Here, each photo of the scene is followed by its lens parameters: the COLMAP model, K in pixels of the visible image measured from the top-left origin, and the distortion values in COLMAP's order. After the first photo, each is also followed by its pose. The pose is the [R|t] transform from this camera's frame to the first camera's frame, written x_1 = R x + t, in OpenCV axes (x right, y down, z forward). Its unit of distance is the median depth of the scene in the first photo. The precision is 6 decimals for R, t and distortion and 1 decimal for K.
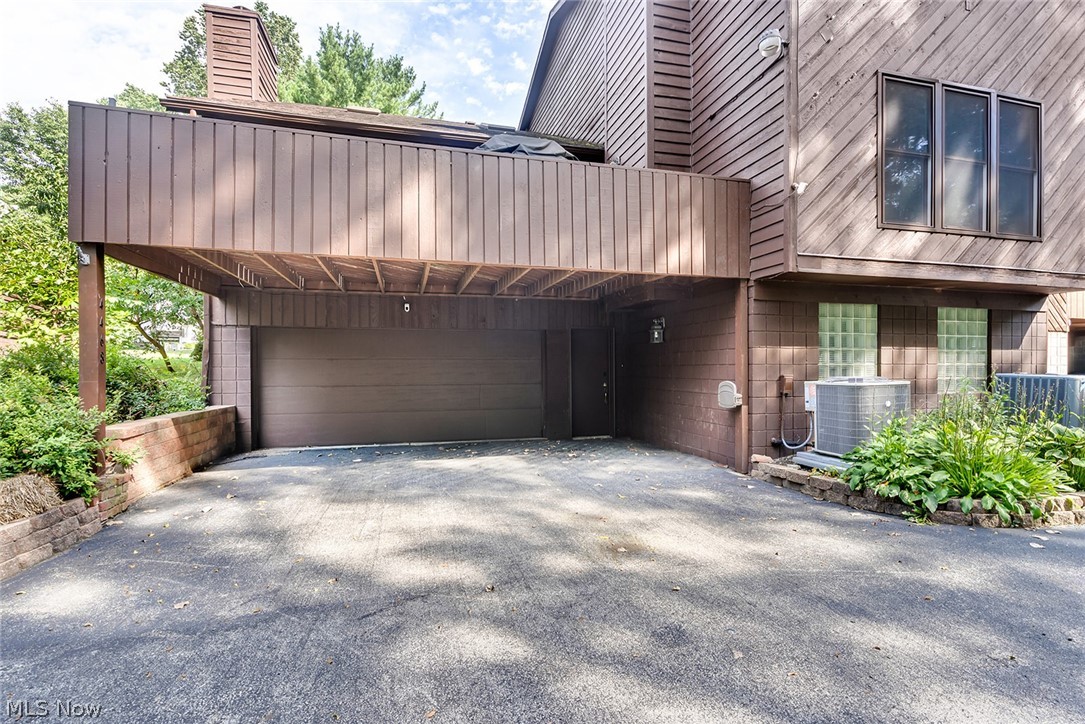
lens RADIAL K [[501.3, 0, 538.4], [0, 501.3, 367.3], [0, 0, 1]] dist [-0.002657, -0.000116]
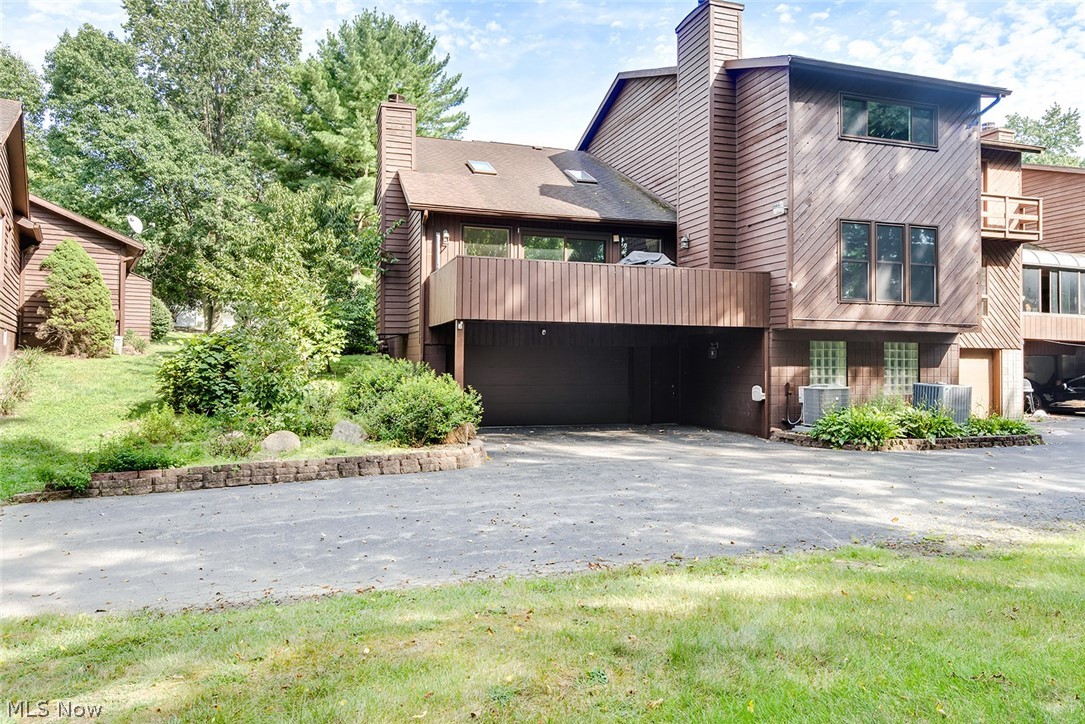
lens RADIAL K [[722.0, 0, 541.0], [0, 722.0, 324.6], [0, 0, 1]] dist [0.005525, -0.001213]
pose [[0.999082, 0.014901, 0.040158, -0.488111], [-0.013143, 0.998958, -0.043708, -0.066353], [-0.040767, 0.043140, 0.998237, -1.515622]]
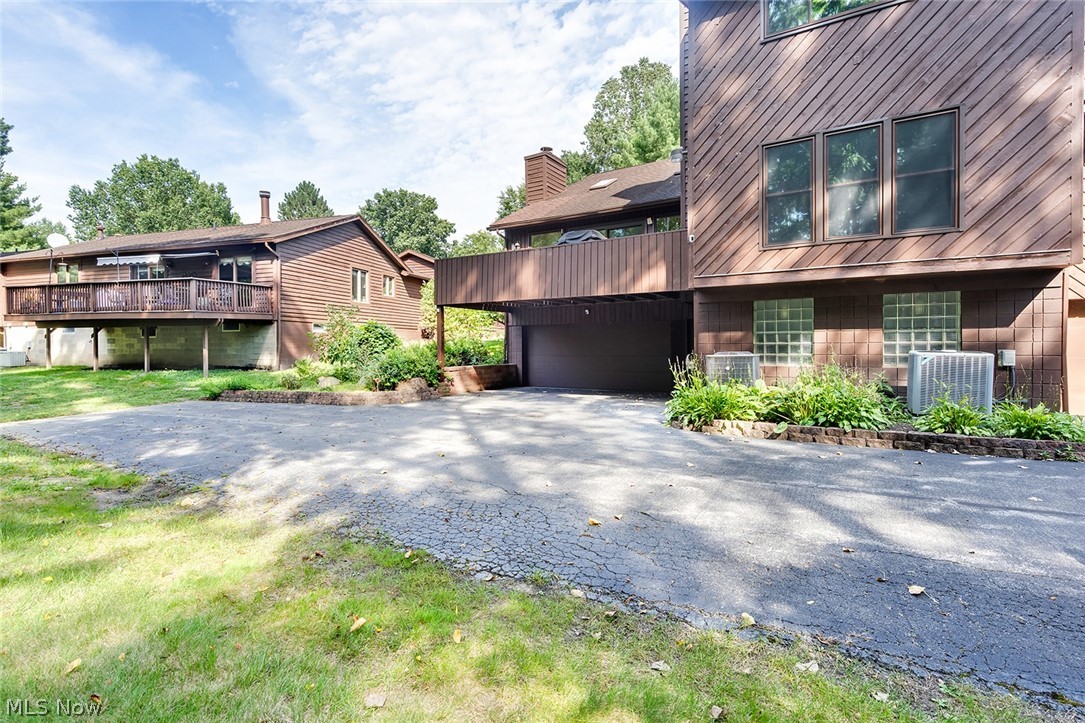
lens RADIAL K [[501.3, 0, 544.2], [0, 501.3, 352.8], [0, 0, 1]] dist [-0.002657, -0.000116]
pose [[0.693183, 0.008961, -0.720706, 1.237602], [0.003543, 0.999868, 0.015839, -0.004331], [0.720753, -0.013532, 0.693060, -0.459901]]
